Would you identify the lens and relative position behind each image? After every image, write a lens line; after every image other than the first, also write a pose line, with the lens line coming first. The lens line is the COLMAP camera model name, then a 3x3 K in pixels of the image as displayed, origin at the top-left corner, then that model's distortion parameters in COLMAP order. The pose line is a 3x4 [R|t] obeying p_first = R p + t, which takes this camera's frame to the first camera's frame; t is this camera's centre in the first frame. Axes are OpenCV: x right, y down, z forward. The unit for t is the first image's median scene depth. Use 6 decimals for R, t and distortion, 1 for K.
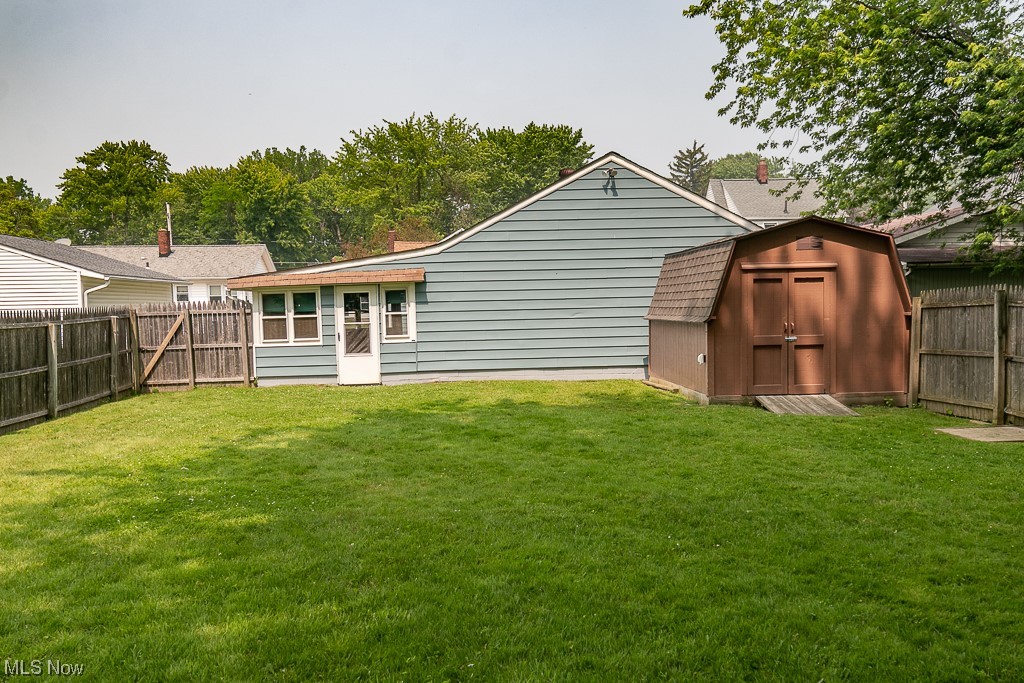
lens RADIAL K [[918.1, 0, 512.0], [0, 918.1, 341.5], [0, 0, 1]] dist [0.152850, 0.003430]
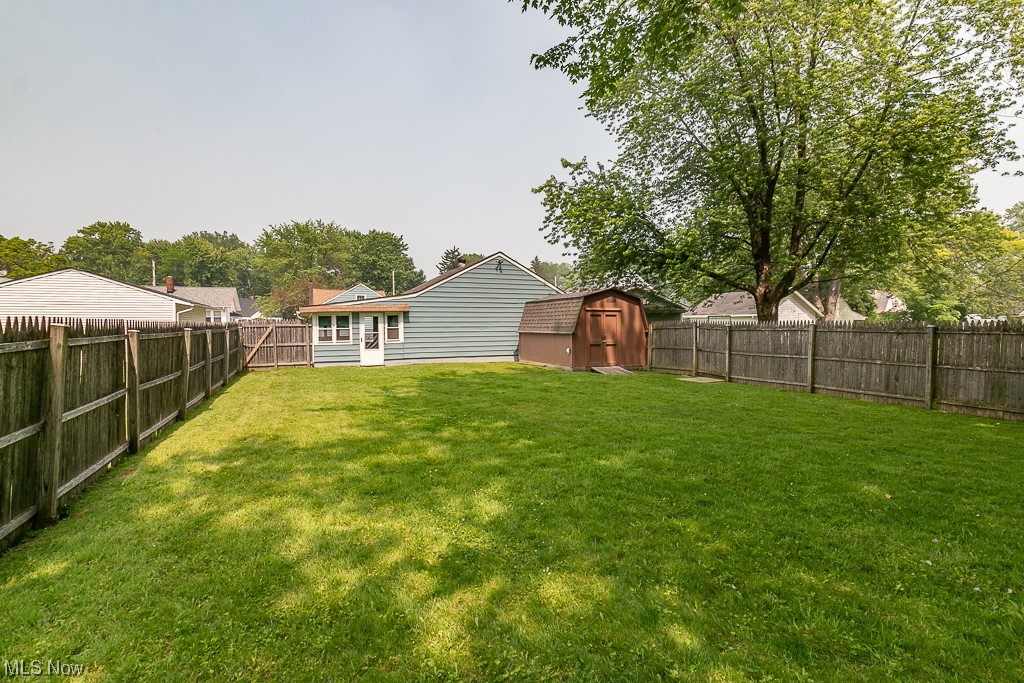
lens RADIAL K [[477.6, 0, 512.1], [0, 477.6, 328.6], [0, 0, 1]] dist [-0.001195, -0.000385]
pose [[0.935711, 0.015721, 0.352417, -0.242349], [-0.002540, 0.999281, -0.037833, 0.007677], [-0.352759, 0.034506, 0.935078, -0.000143]]
